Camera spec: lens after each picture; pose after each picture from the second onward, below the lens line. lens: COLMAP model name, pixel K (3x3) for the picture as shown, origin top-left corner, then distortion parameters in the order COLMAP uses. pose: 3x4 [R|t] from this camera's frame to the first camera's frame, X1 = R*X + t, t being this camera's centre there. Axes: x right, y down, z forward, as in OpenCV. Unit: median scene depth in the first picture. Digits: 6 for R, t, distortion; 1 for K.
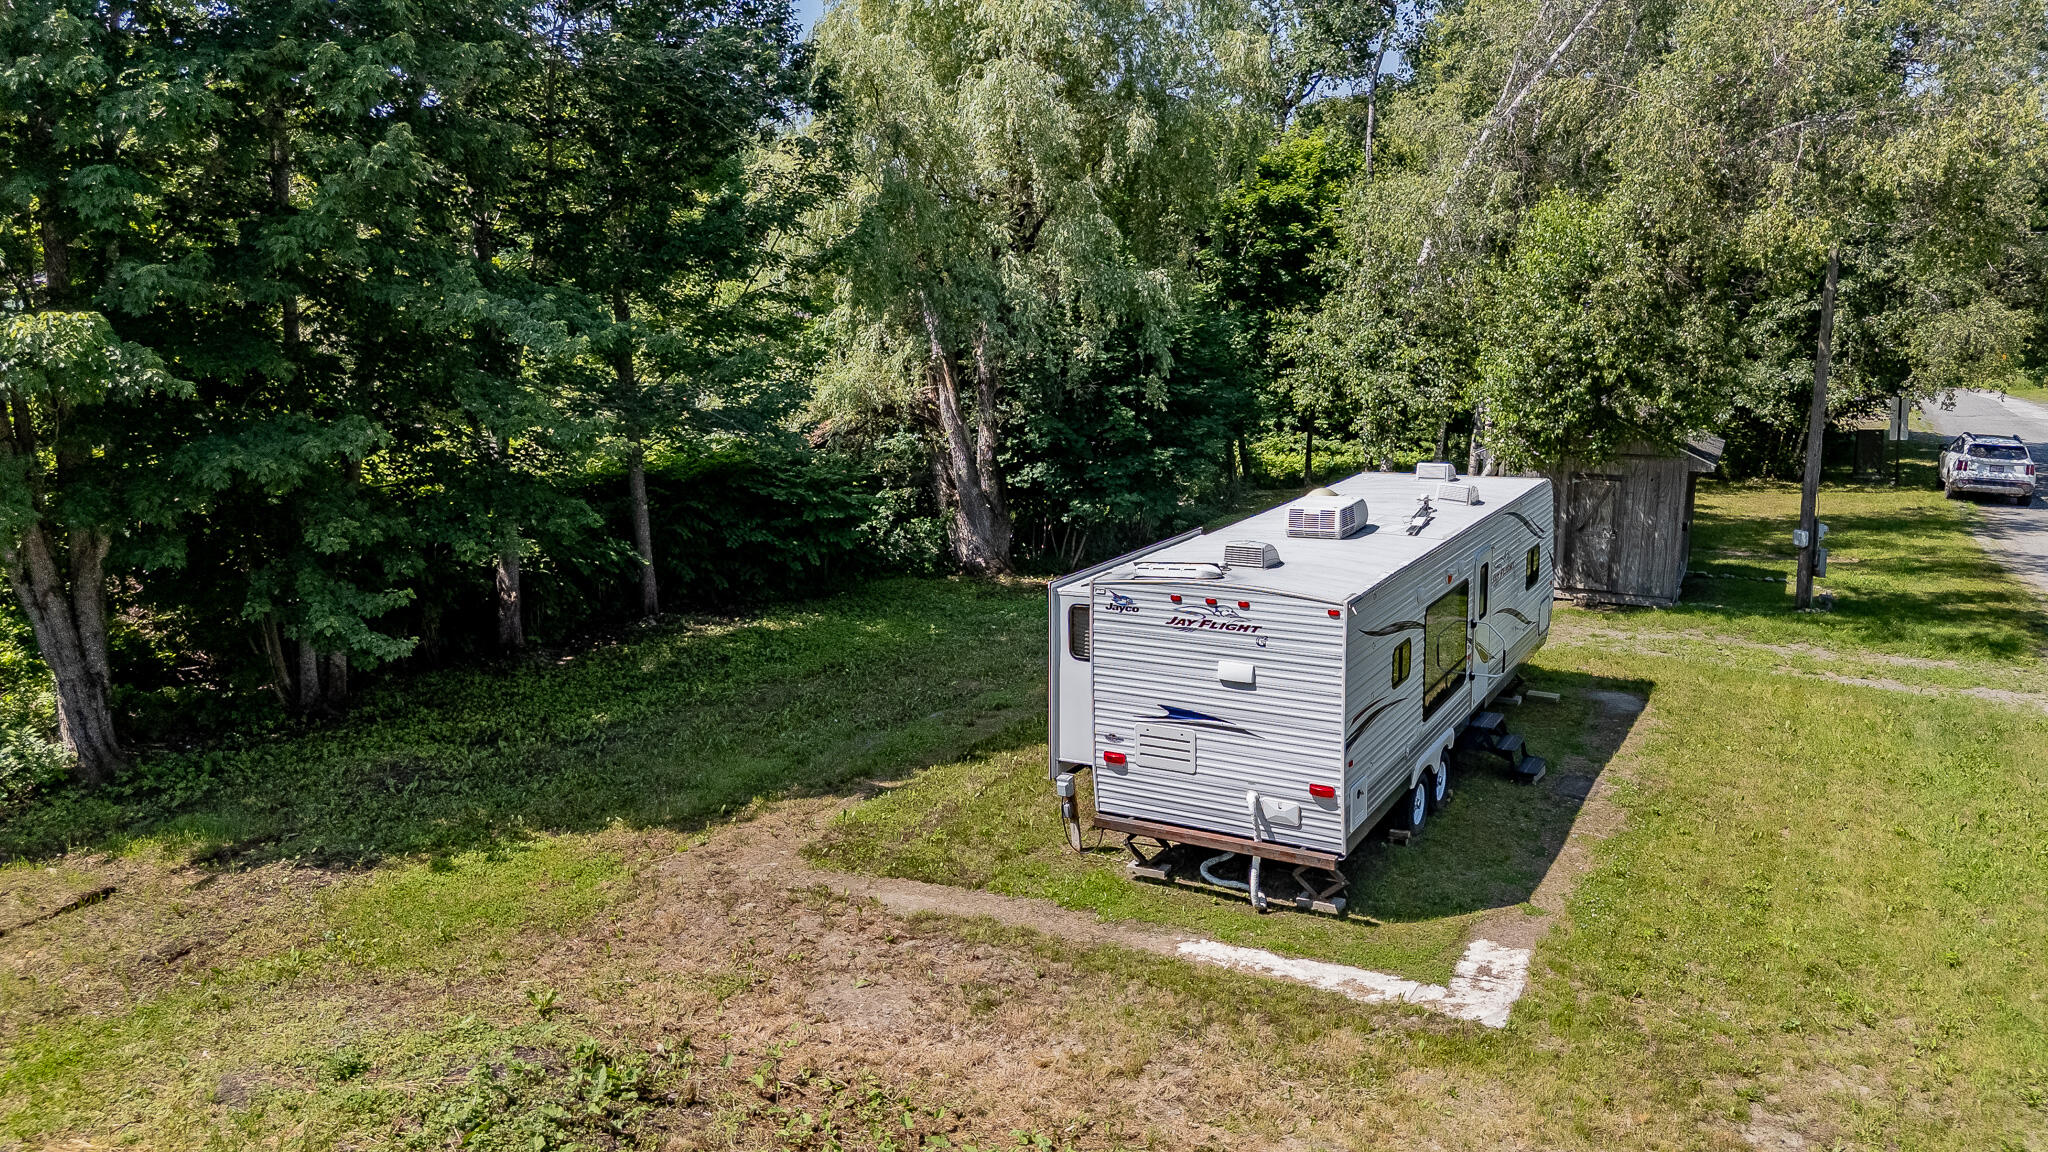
lens RADIAL K [[1512.5, 0, 1021.1], [0, 1512.5, 564.5], [0, 0, 1]] dist [0.070068, -0.062137]
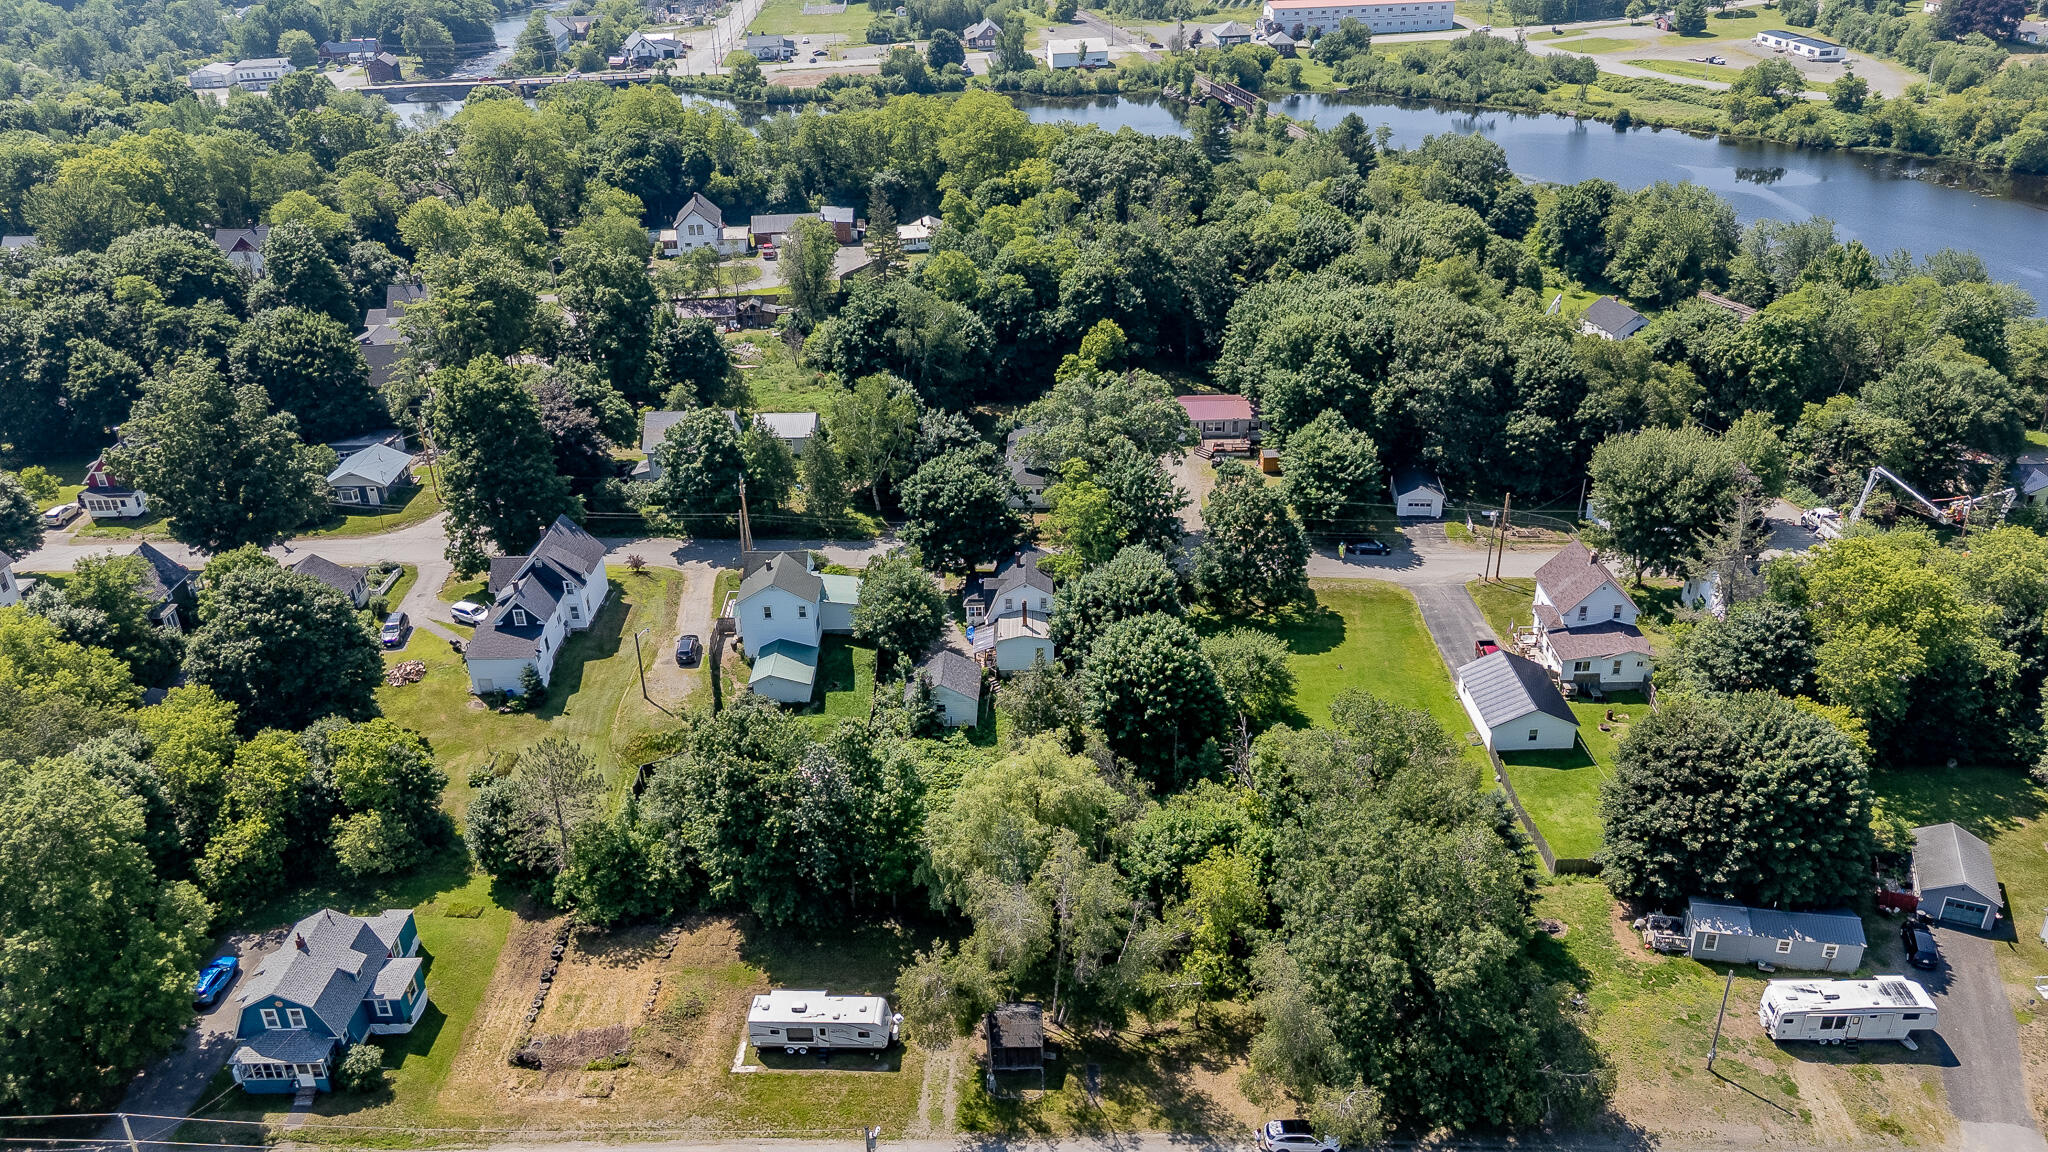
lens RADIAL K [[1512.5, 0, 1026.9], [0, 1512.5, 559.2], [0, 0, 1]] dist [0.070068, -0.062137]
pose [[0.447990, 0.401863, -0.798631, 5.508880], [-0.155804, 0.914708, 0.372874, -4.732858], [0.880358, -0.042614, 0.472392, -1.215842]]
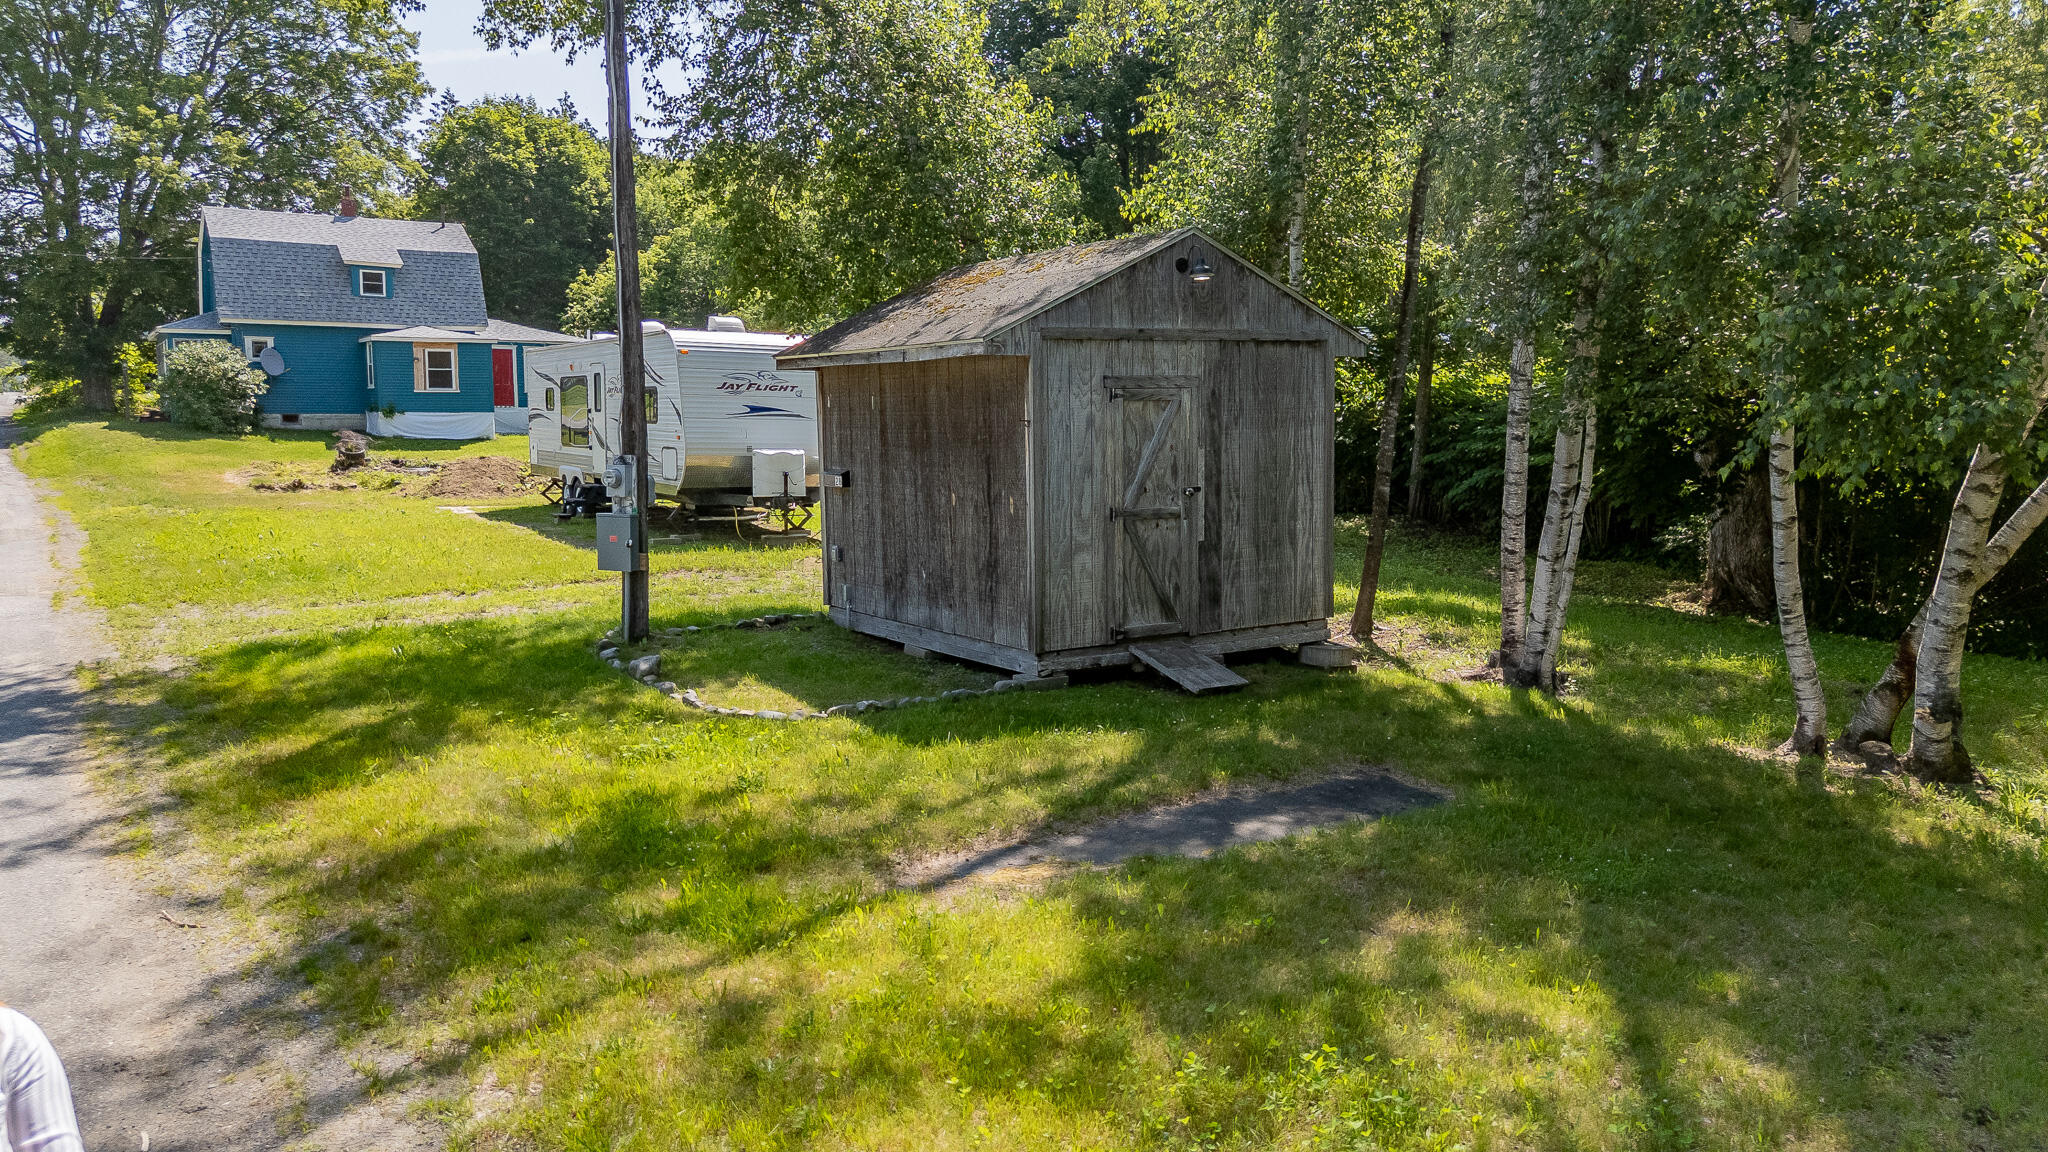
lens RADIAL K [[1512.5, 0, 1002.3], [0, 1512.5, 592.6], [0, 0, 1]] dist [0.070068, -0.062137]
pose [[-0.514021, 0.115928, -0.849908, 1.575391], [-0.154525, 0.962101, 0.224688, -0.211912], [0.843744, 0.246827, -0.476626, 2.405416]]
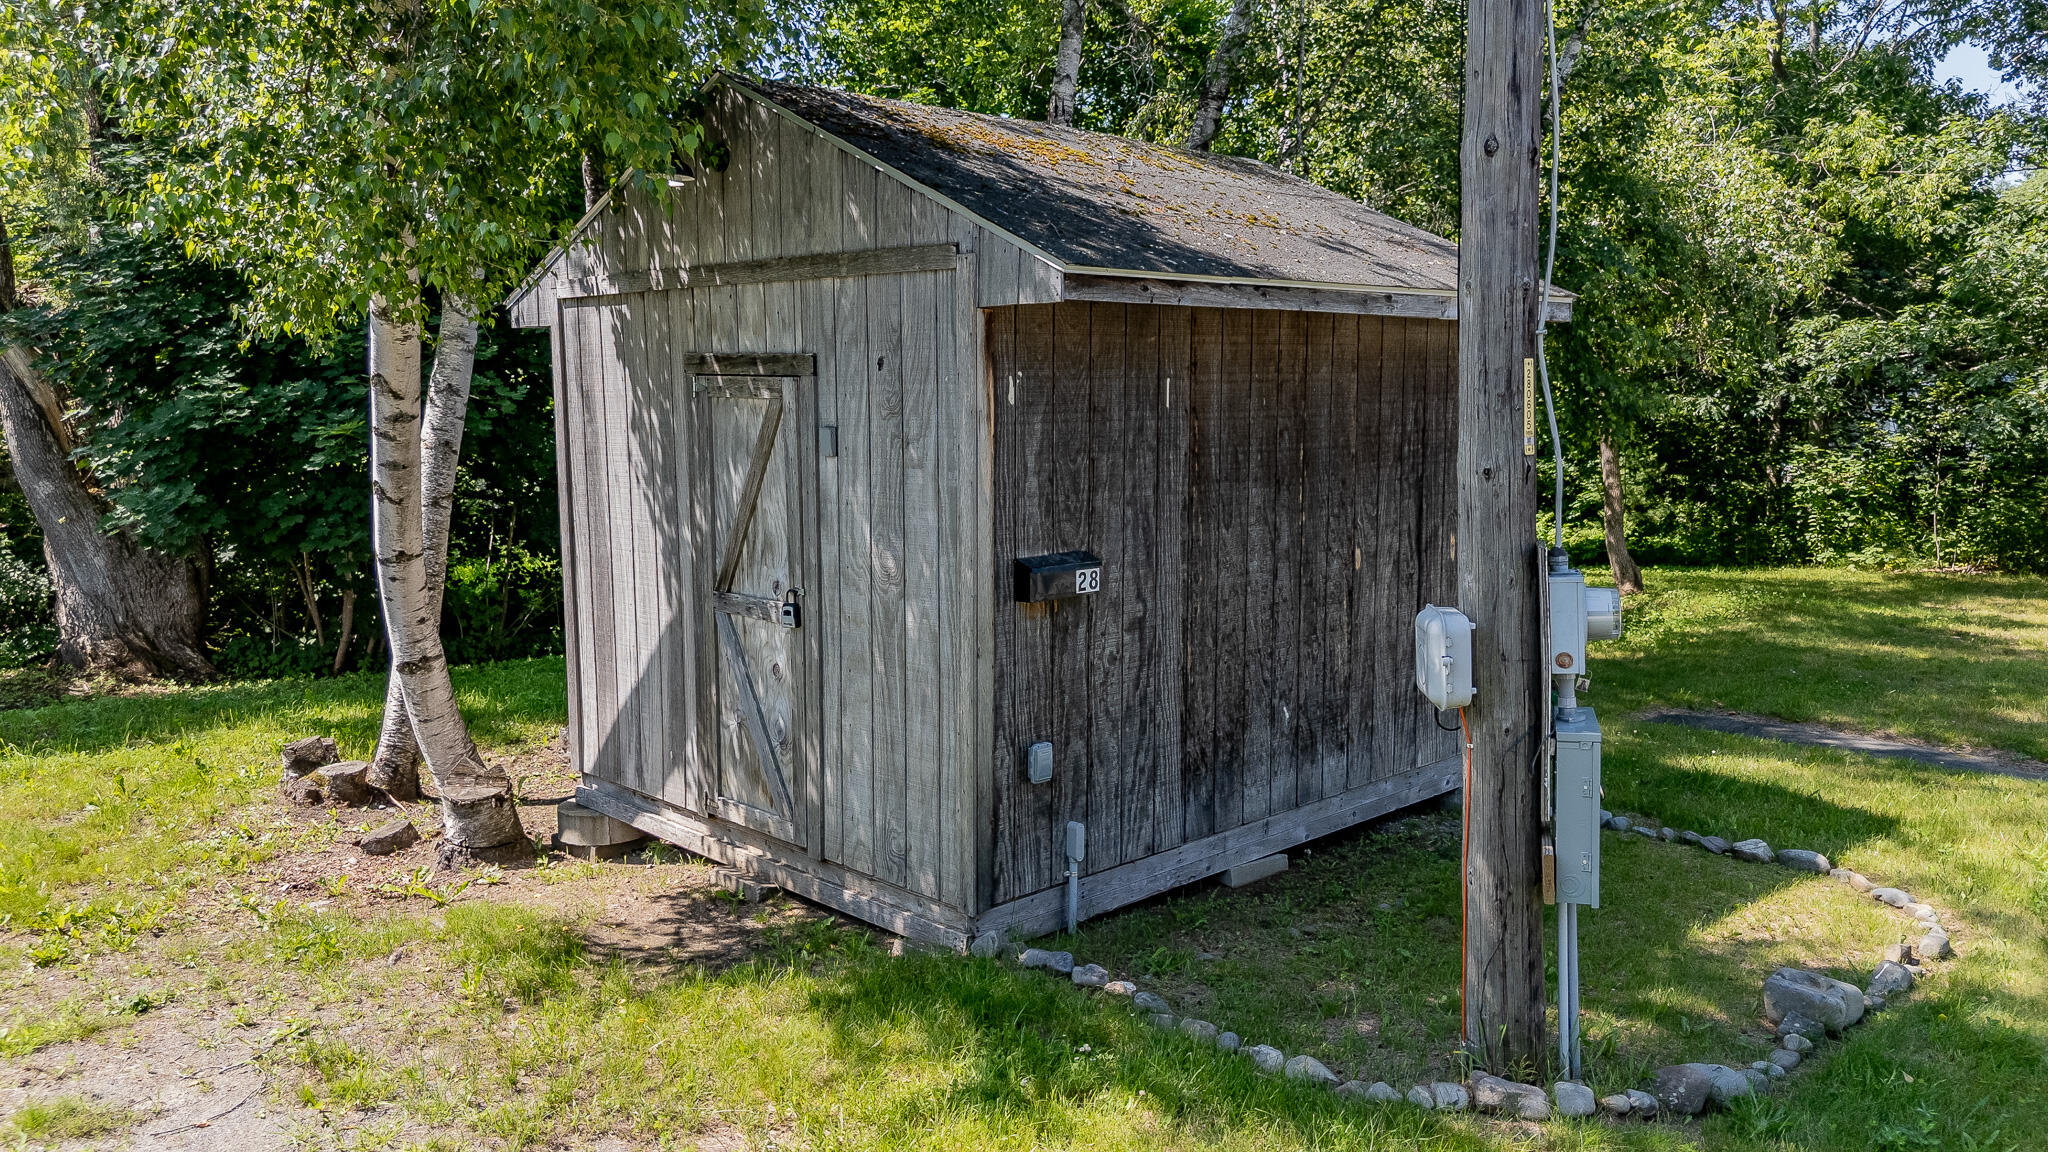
lens RADIAL K [[1512.5, 0, 1037.9], [0, 1512.5, 580.7], [0, 0, 1]] dist [0.070068, -0.062137]
pose [[0.945962, 0.039575, -0.321854, 0.919771], [-0.062727, 0.996111, -0.061879, -0.022305], [0.318153, 0.078724, 0.944765, 1.460202]]
